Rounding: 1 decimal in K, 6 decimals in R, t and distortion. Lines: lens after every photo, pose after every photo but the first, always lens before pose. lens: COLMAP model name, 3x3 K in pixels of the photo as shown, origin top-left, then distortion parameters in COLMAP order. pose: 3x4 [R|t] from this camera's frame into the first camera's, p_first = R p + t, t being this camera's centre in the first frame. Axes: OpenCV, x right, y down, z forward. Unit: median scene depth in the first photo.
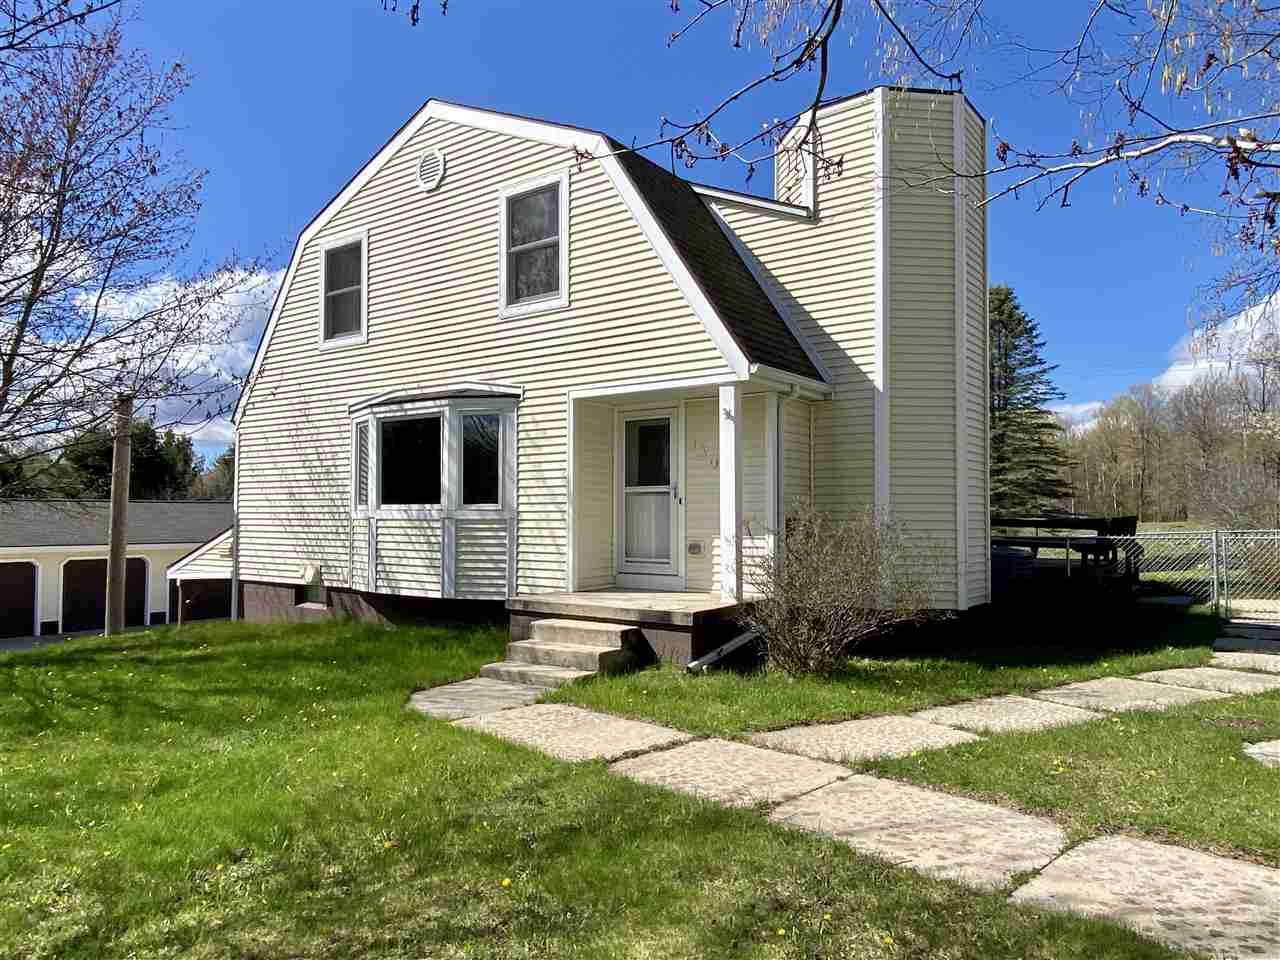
lens RADIAL K [[853.7, 0, 640.0], [0, 853.7, 480.0], [0, 0, 1]] dist [0.087228, -0.106827]
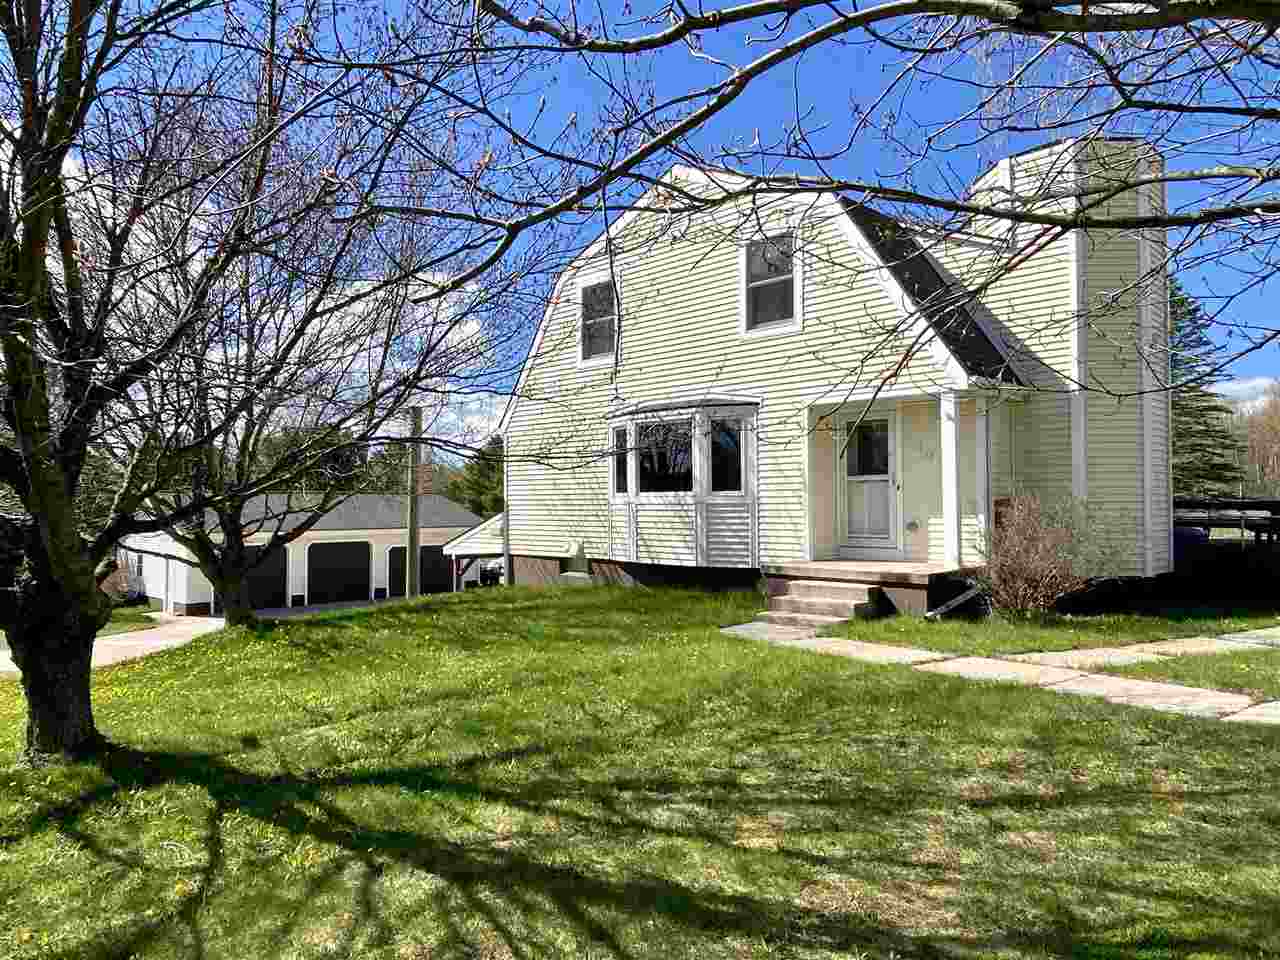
lens RADIAL K [[853.7, 0, 640.0], [0, 853.7, 480.0], [0, 0, 1]] dist [0.087228, -0.106827]
pose [[0.990060, -0.010088, -0.140286, -0.136368], [0.011809, 0.999865, 0.011440, -0.003873], [0.140152, -0.012983, 0.990045, -0.249624]]
